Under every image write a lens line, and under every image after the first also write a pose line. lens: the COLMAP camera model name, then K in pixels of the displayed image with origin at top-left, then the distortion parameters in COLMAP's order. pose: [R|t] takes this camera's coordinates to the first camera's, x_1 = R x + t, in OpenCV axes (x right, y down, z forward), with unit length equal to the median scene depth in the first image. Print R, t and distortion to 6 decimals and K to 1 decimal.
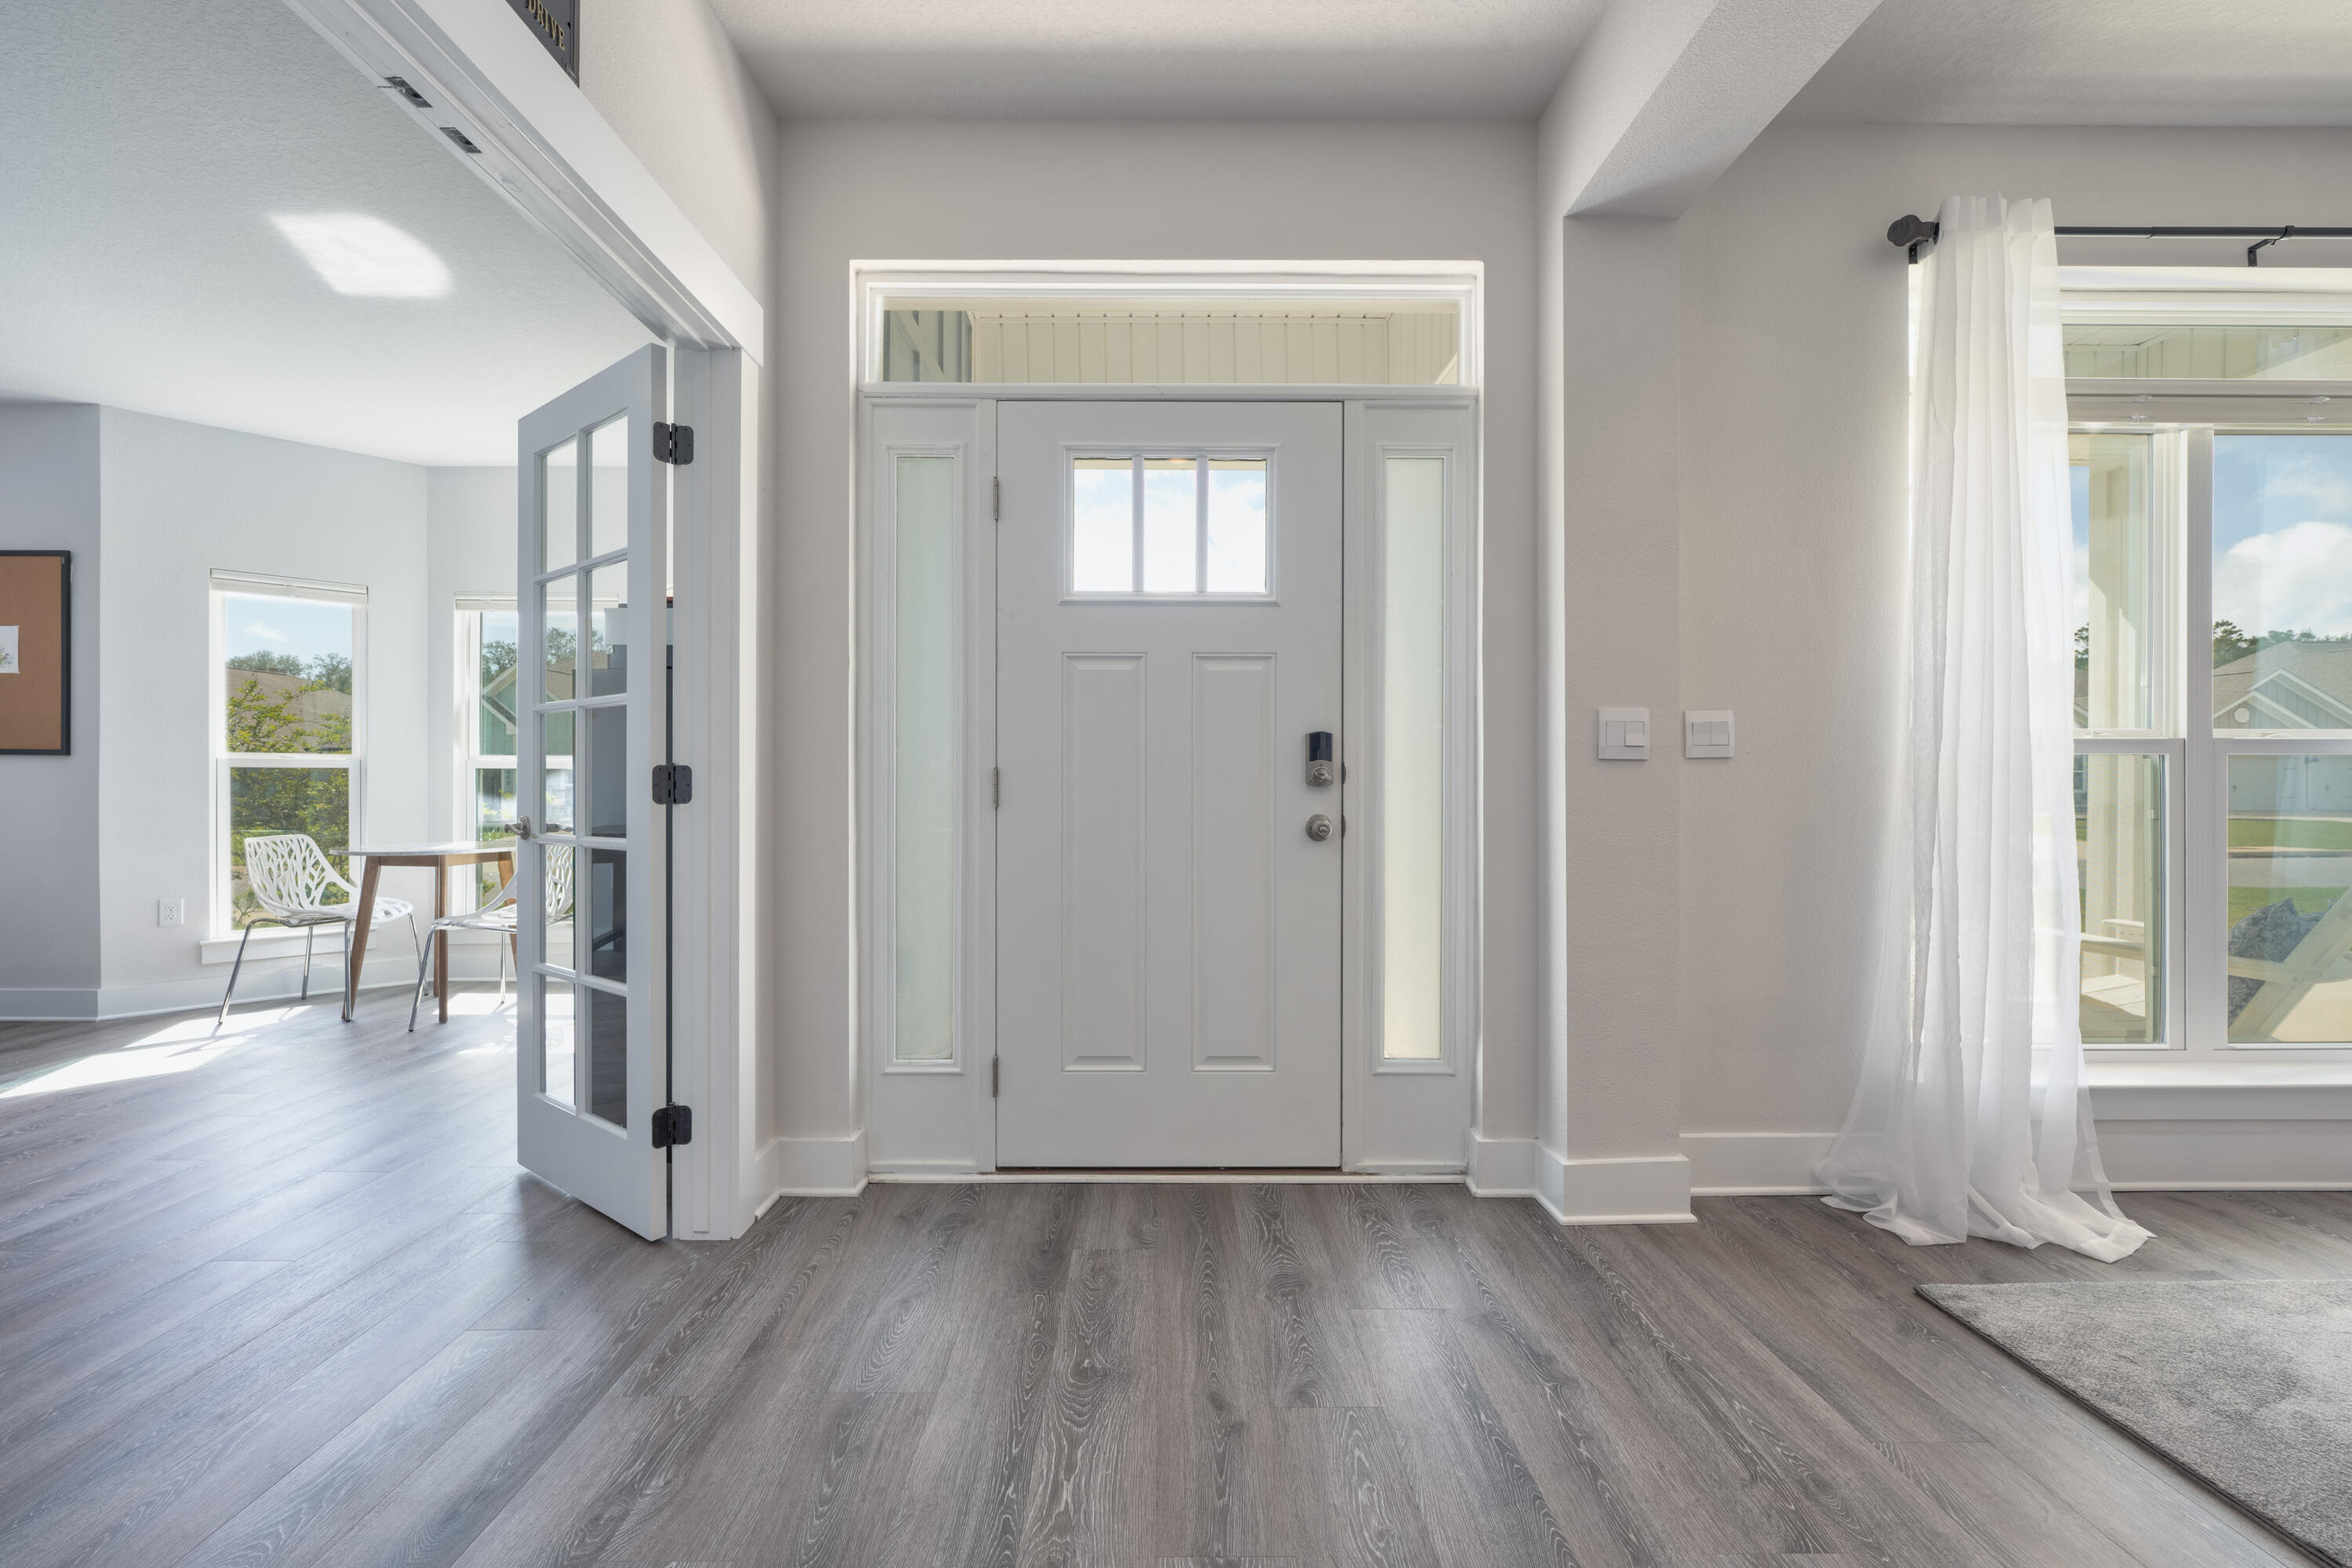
lens RADIAL K [[960.5, 0, 1155.2], [0, 960.5, 777.5], [0, 0, 1]] dist [-0.001707, -0.000104]
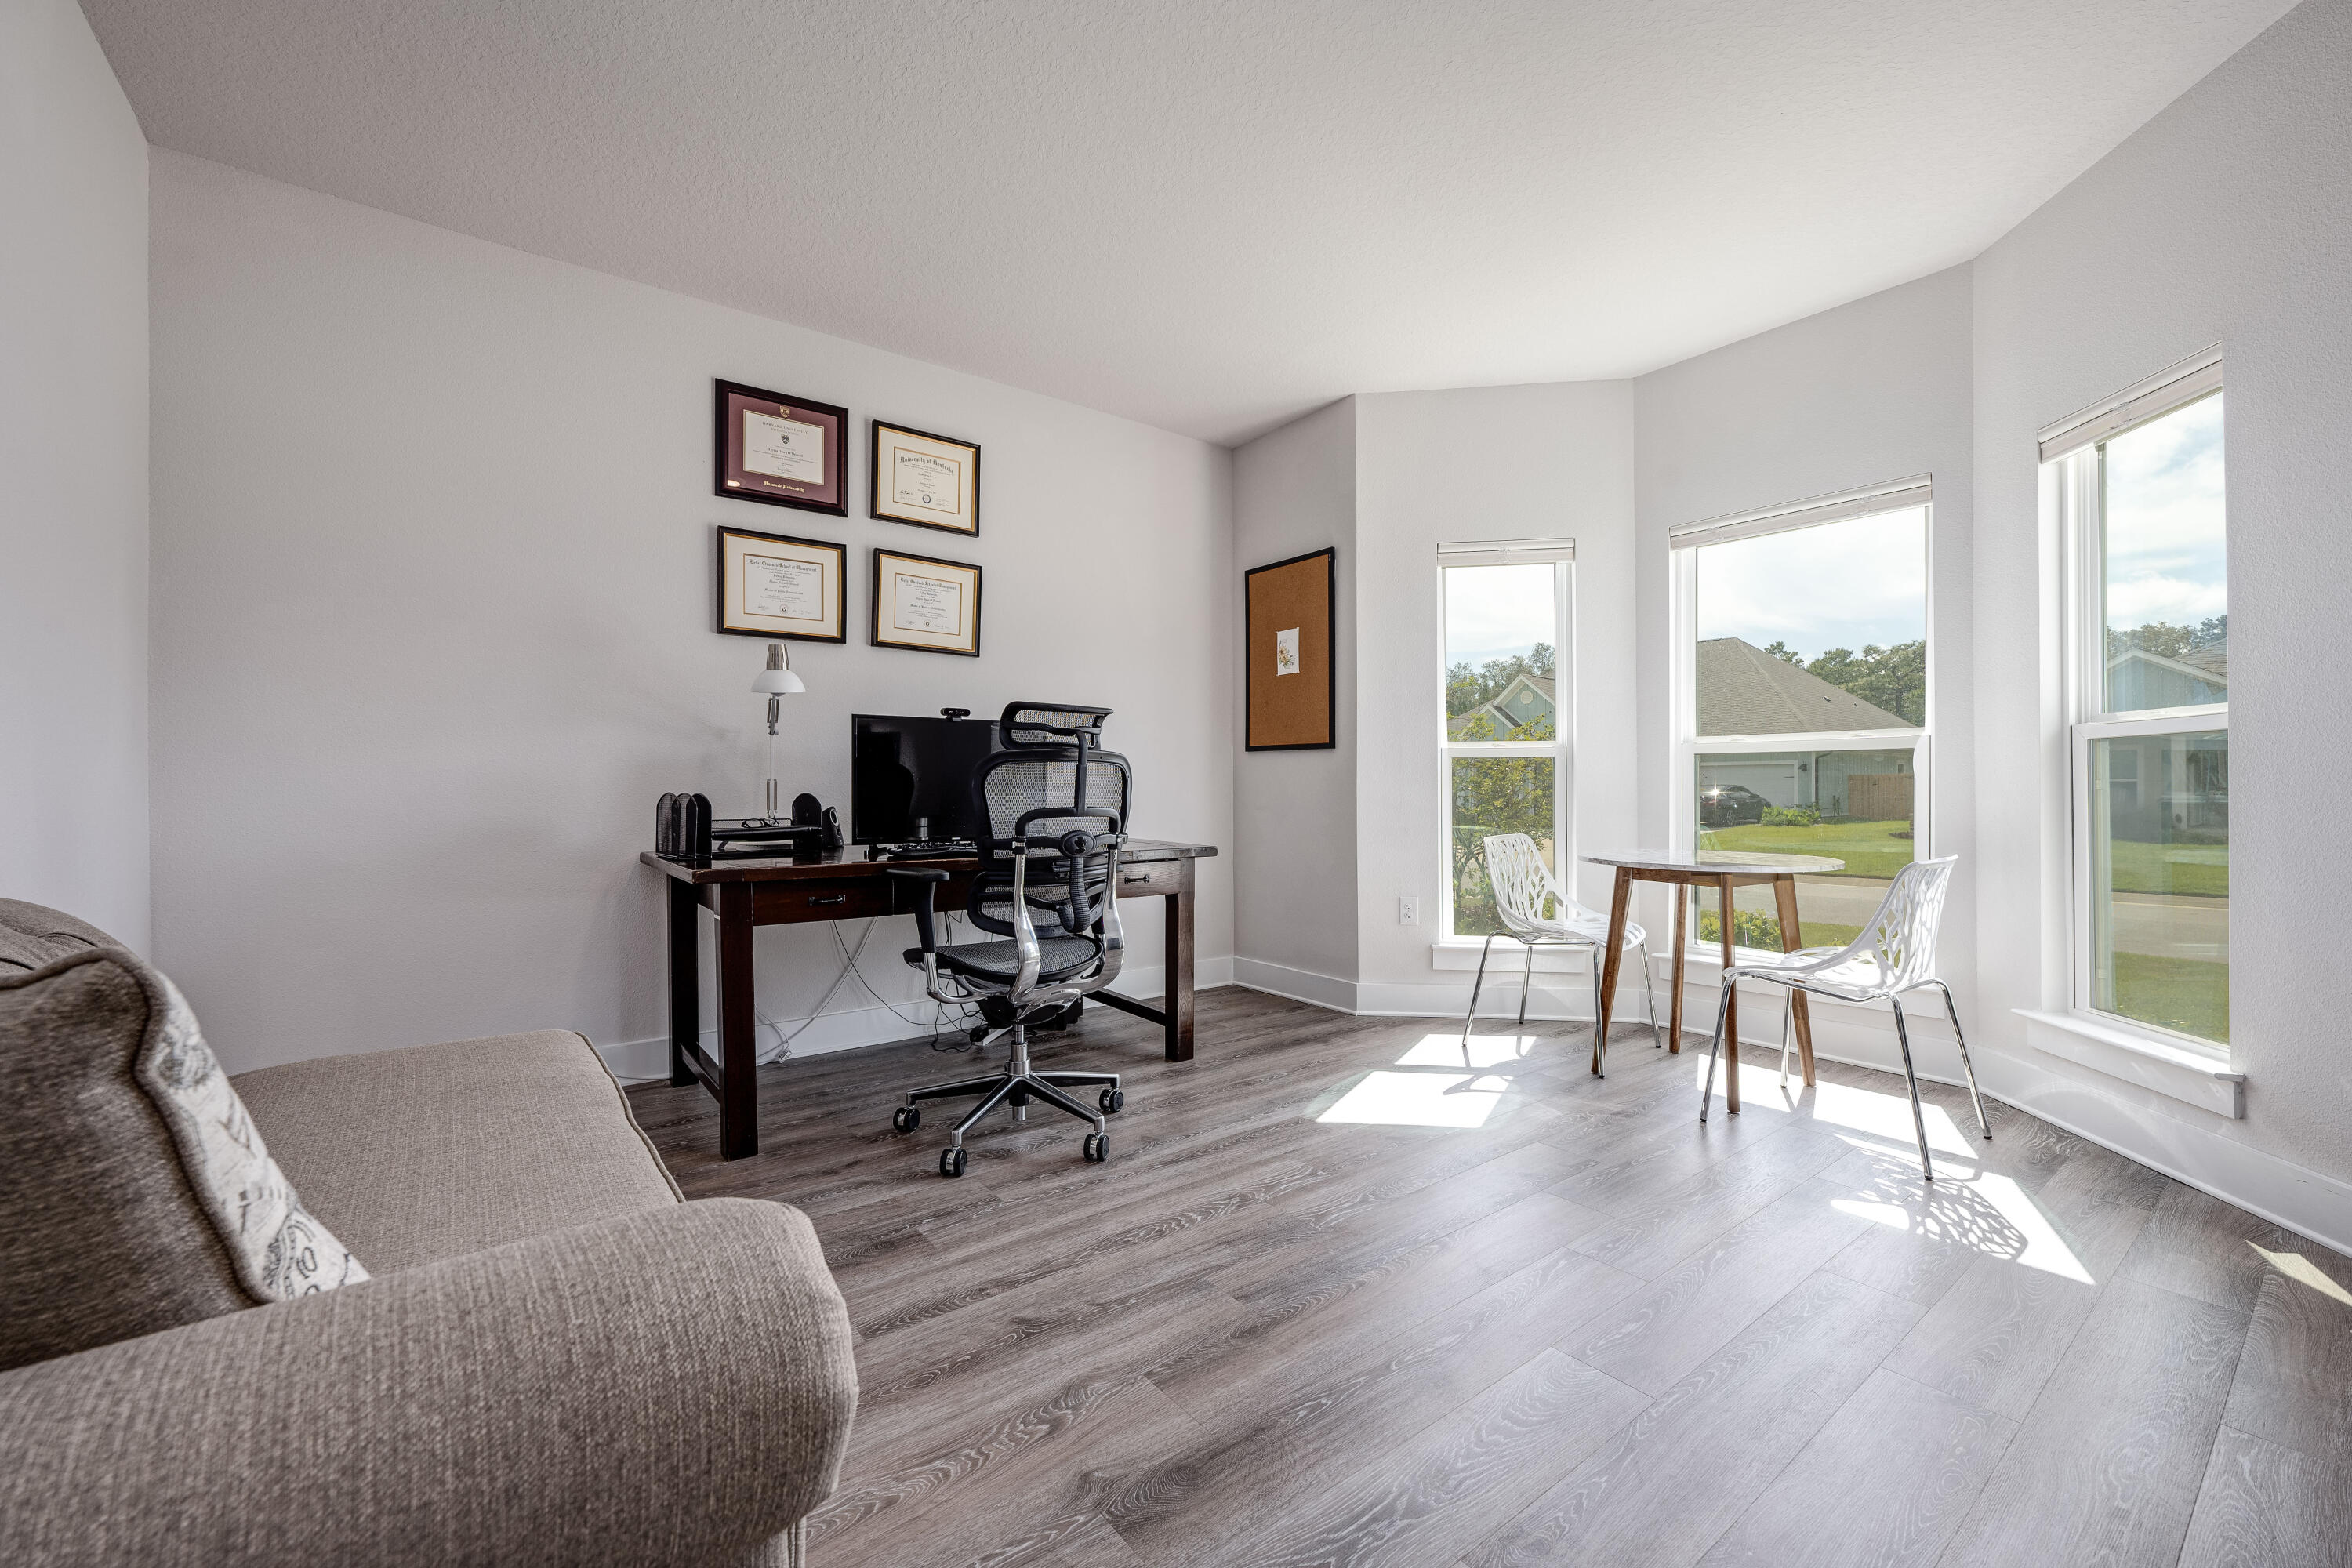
lens RADIAL K [[960.5, 0, 1181.8], [0, 960.5, 785.4], [0, 0, 1]] dist [-0.001707, -0.000104]
pose [[0.612381, -0.001686, -0.790561, -0.406777], [0.006736, 0.999973, 0.003086, 0.011314], [0.790534, -0.007215, 0.612375, 0.234964]]
